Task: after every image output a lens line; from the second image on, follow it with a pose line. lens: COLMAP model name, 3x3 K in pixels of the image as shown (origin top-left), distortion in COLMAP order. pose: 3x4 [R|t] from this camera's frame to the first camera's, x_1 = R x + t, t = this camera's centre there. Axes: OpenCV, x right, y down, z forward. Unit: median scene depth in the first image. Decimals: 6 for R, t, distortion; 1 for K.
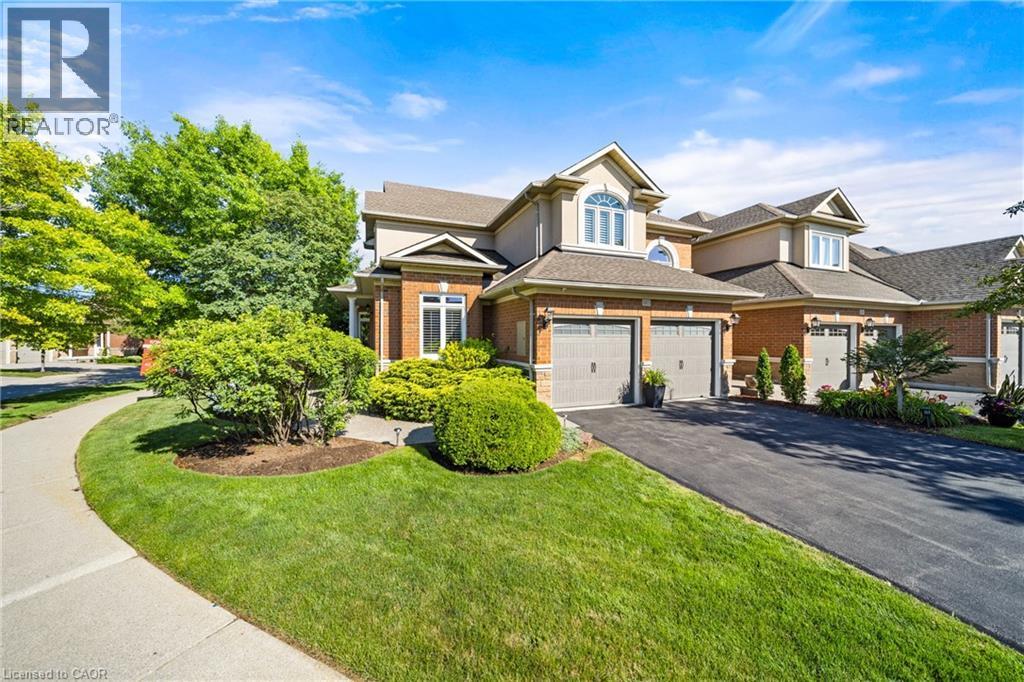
lens RADIAL K [[361.8, 0, 508.8], [0, 361.8, 333.5], [0, 0, 1]] dist [-0.002742, -0.000475]
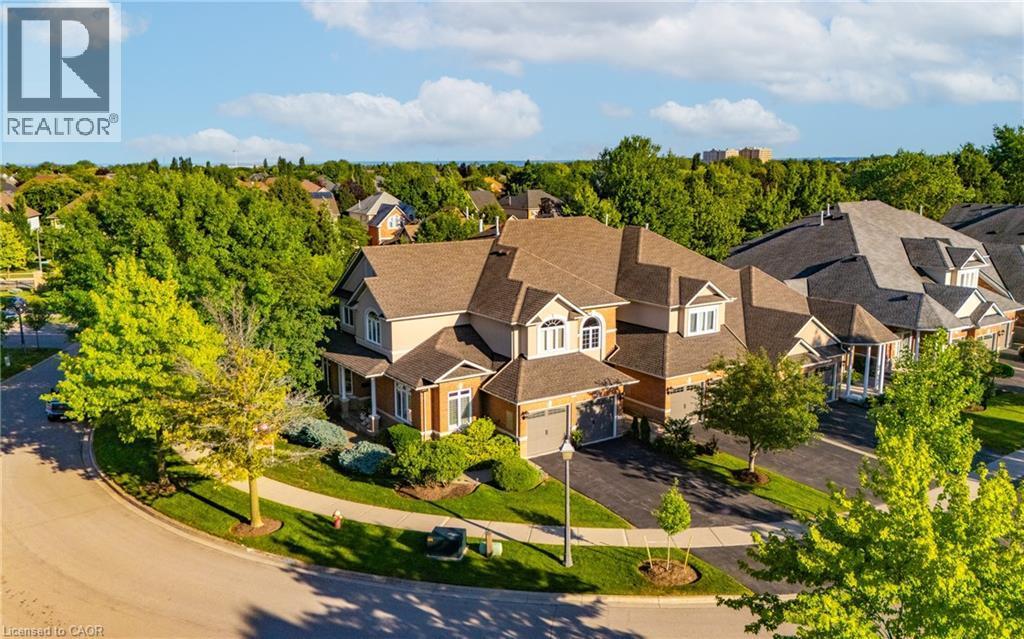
lens RADIAL K [[871.3, 0, 512.0], [0, 871.3, 319.5], [0, 0, 1]] dist [0.001917, 0.000128]
pose [[0.976293, -0.043860, 0.211962, -0.781864], [0.003282, 0.982142, 0.188112, -1.185033], [-0.216428, -0.182957, 0.959003, -2.858085]]
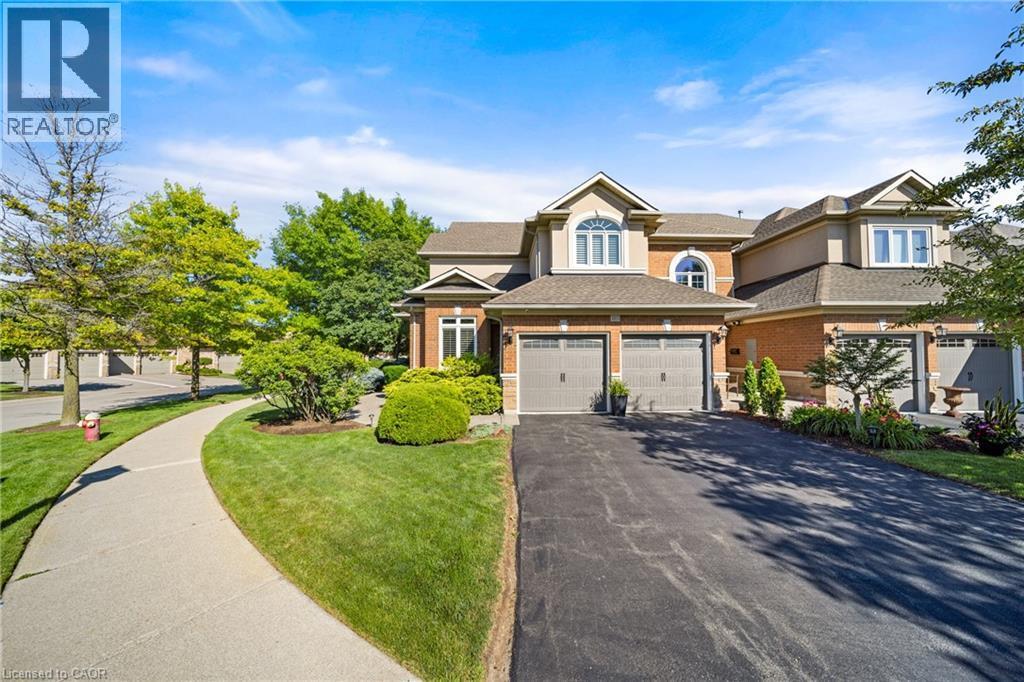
lens RADIAL K [[361.8, 0, 508.8], [0, 361.8, 333.5], [0, 0, 1]] dist [-0.002742, -0.000475]
pose [[0.943941, -0.021958, -0.329383, 0.386037], [0.009131, 0.999140, -0.040438, 0.000427], [0.329988, 0.035163, 0.943330, -0.109291]]
